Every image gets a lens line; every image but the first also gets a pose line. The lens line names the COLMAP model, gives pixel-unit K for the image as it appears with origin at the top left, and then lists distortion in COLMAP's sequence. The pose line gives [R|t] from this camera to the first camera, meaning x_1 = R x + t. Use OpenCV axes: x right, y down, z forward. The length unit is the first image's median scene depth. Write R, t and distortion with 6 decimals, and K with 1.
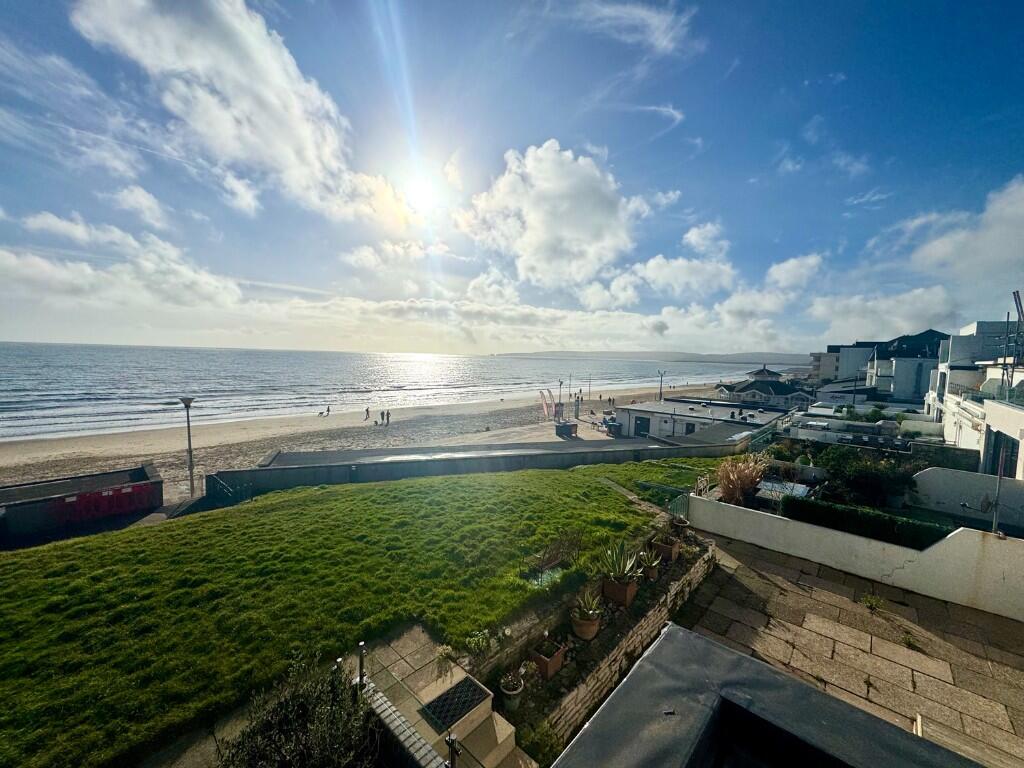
lens RADIAL K [[405.1, 0, 512.6], [0, 405.1, 383.4], [0, 0, 1]] dist [-0.003402, -0.000052]
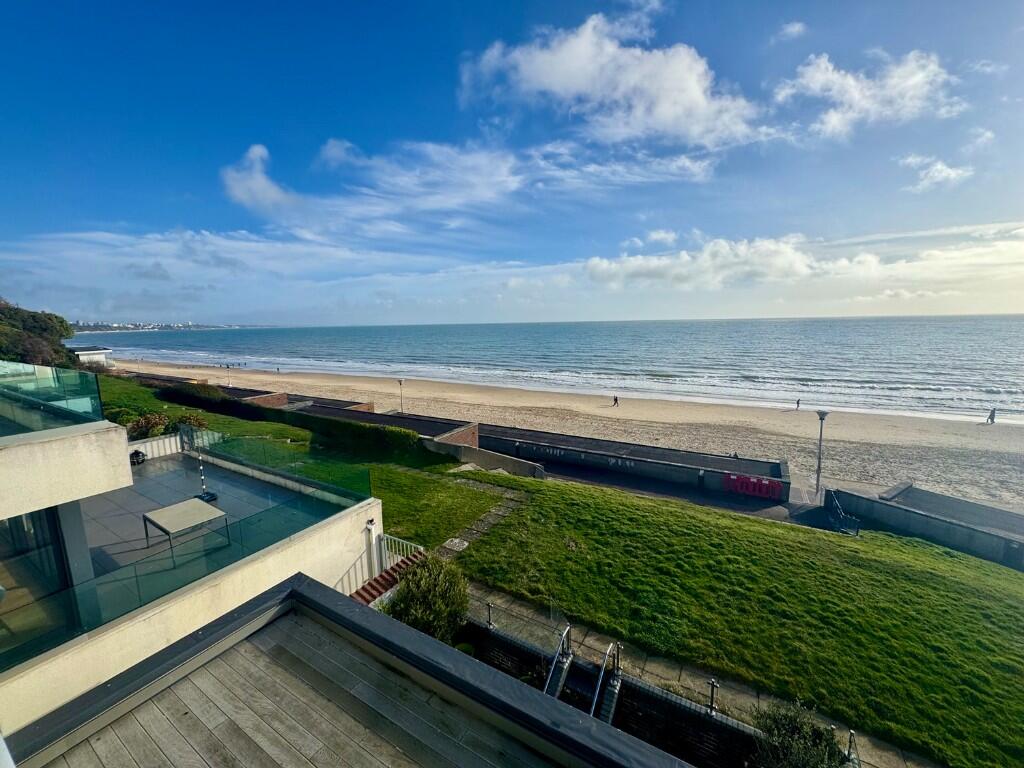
lens RADIAL K [[405.1, 0, 511.6], [0, 405.1, 383.6], [0, 0, 1]] dist [-0.003402, -0.000052]
pose [[0.200705, 0.110480, -0.973402, 0.360778], [-0.047090, 0.993560, 0.103058, -0.373916], [0.978519, 0.025154, 0.204615, -0.271542]]
